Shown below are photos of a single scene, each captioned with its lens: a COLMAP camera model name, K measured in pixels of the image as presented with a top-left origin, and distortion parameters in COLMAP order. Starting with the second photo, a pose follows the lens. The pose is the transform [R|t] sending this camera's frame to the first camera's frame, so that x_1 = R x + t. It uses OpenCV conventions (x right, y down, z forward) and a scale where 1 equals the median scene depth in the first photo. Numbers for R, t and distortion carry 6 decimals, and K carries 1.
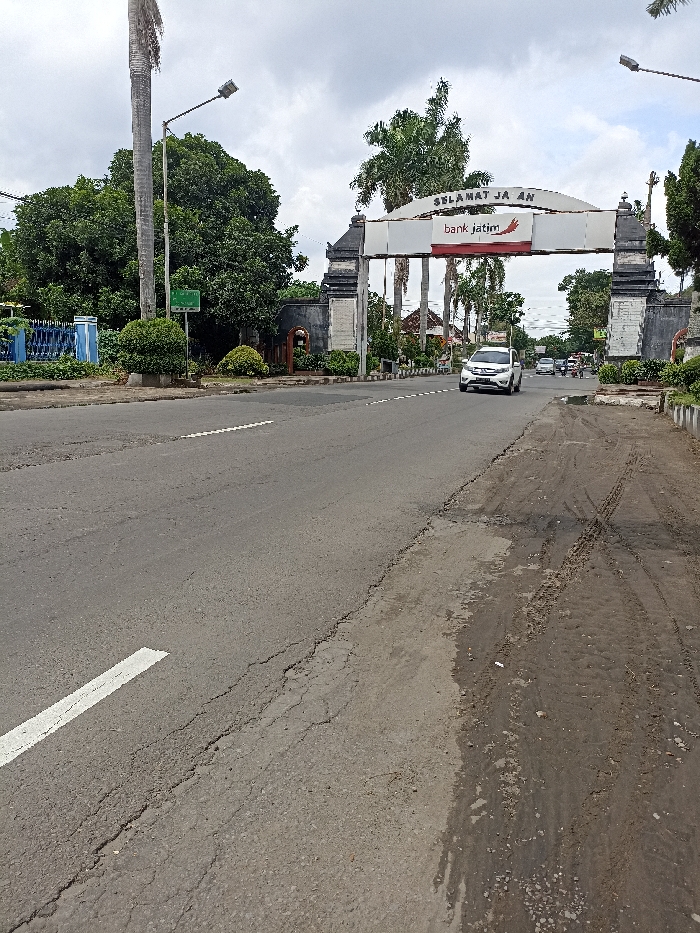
lens RADIAL K [[693.2, 0, 336.1], [0, 693.2, 464.3], [0, 0, 1]] dist [0.073618, -0.063549]
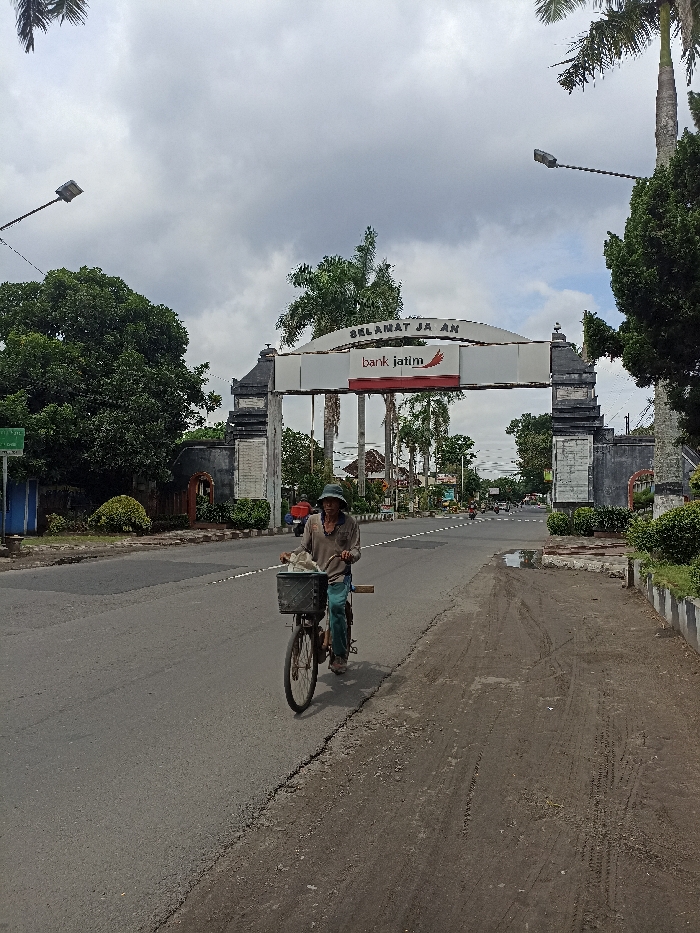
lens RADIAL K [[693.2, 0, 336.1], [0, 693.2, 464.3], [0, 0, 1]] dist [0.073618, -0.063549]
pose [[0.998438, -0.012738, 0.054394, 0.068431], [0.023506, 0.979065, -0.202186, -0.031087], [-0.050680, 0.203149, 0.977835, 0.158191]]
